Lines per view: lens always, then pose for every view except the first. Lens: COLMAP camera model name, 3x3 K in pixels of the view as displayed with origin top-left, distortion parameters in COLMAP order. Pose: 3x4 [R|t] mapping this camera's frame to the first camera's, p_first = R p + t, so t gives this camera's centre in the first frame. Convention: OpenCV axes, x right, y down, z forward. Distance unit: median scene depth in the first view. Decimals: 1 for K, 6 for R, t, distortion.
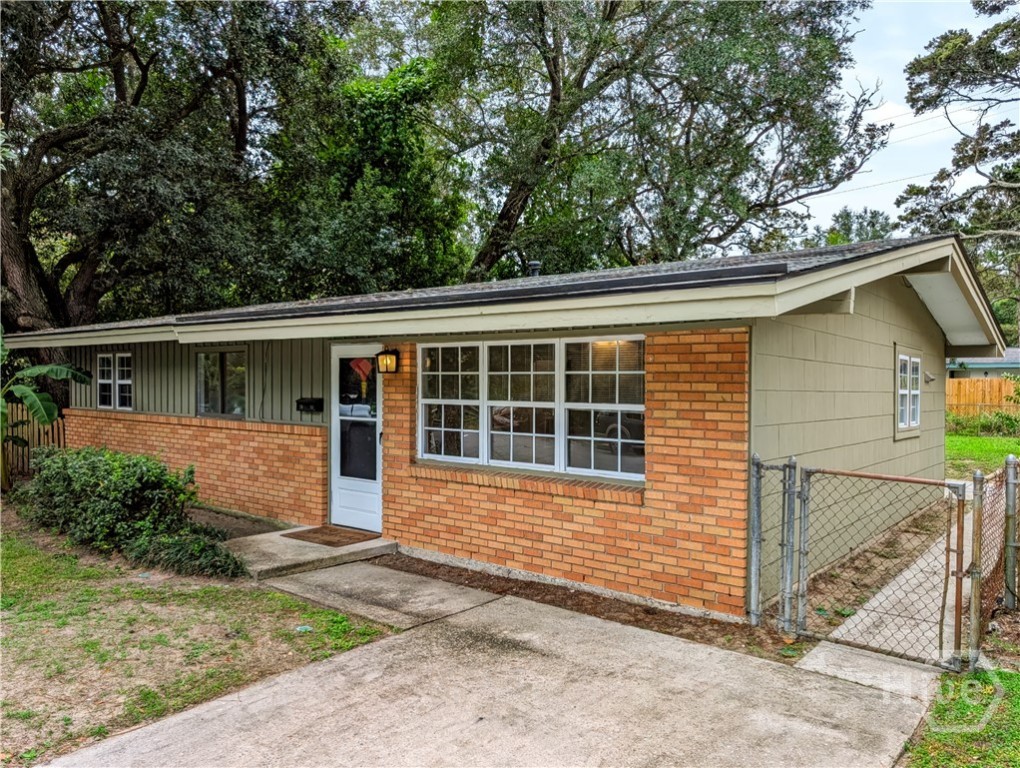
lens RADIAL K [[753.3, 0, 510.0], [0, 753.3, 384.0], [0, 0, 1]] dist [0.000517, -0.005497]
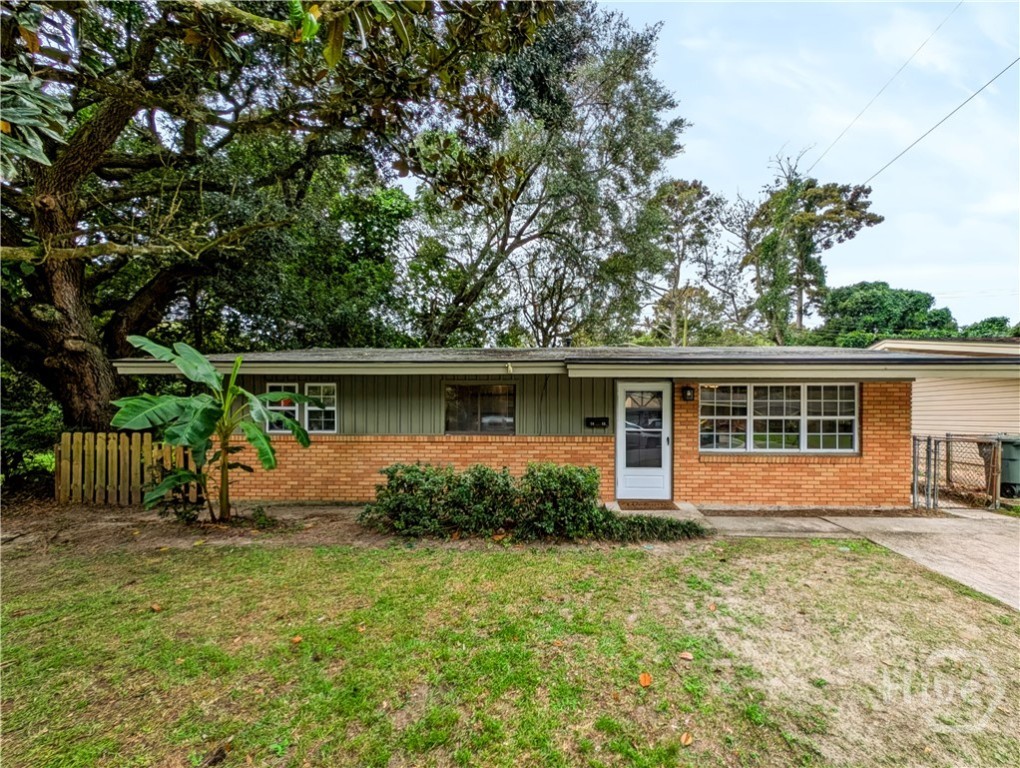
lens RADIAL K [[417.0, 0, 558.6], [0, 417.0, 427.7], [0, 0, 1]] dist [-0.000478, -0.000056]
pose [[0.803911, -0.029015, 0.594042, -0.971533], [0.007165, 0.999209, 0.039109, 0.006812], [-0.594707, -0.027184, 0.803483, 0.459257]]
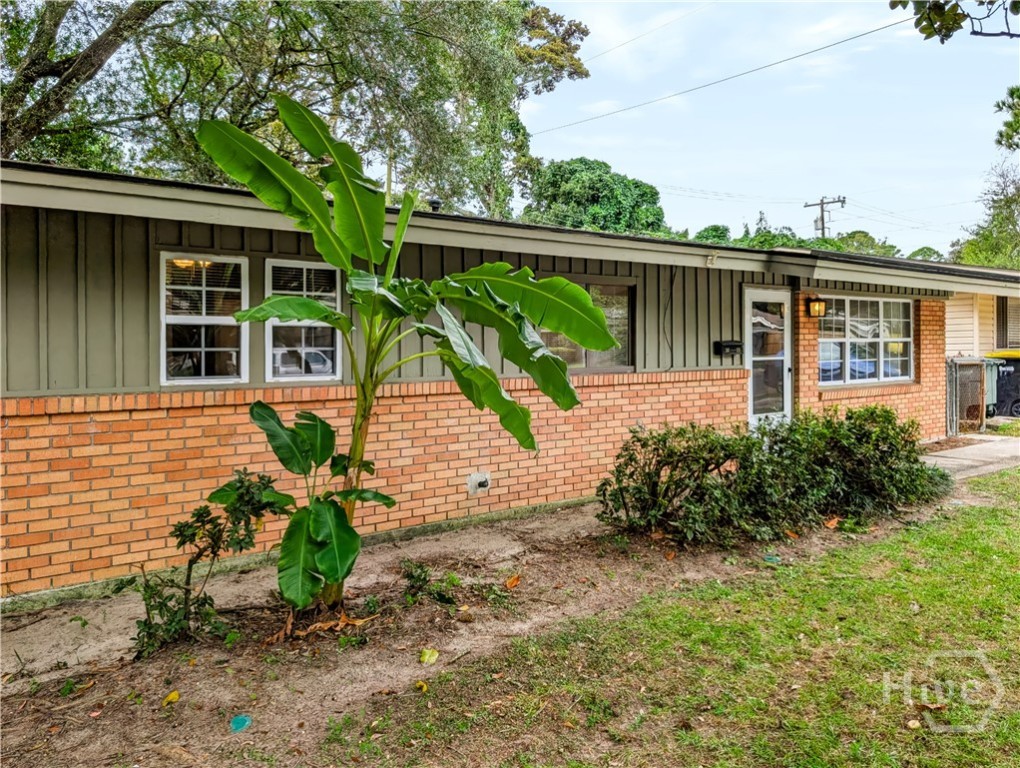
lens RADIAL K [[753.3, 0, 510.0], [0, 753.3, 384.0], [0, 0, 1]] dist [0.000517, -0.005497]
pose [[0.250333, -0.063933, 0.966046, -1.524878], [0.008600, 0.997925, 0.063815, 0.011259], [-0.968122, -0.007667, 0.250364, 1.228290]]
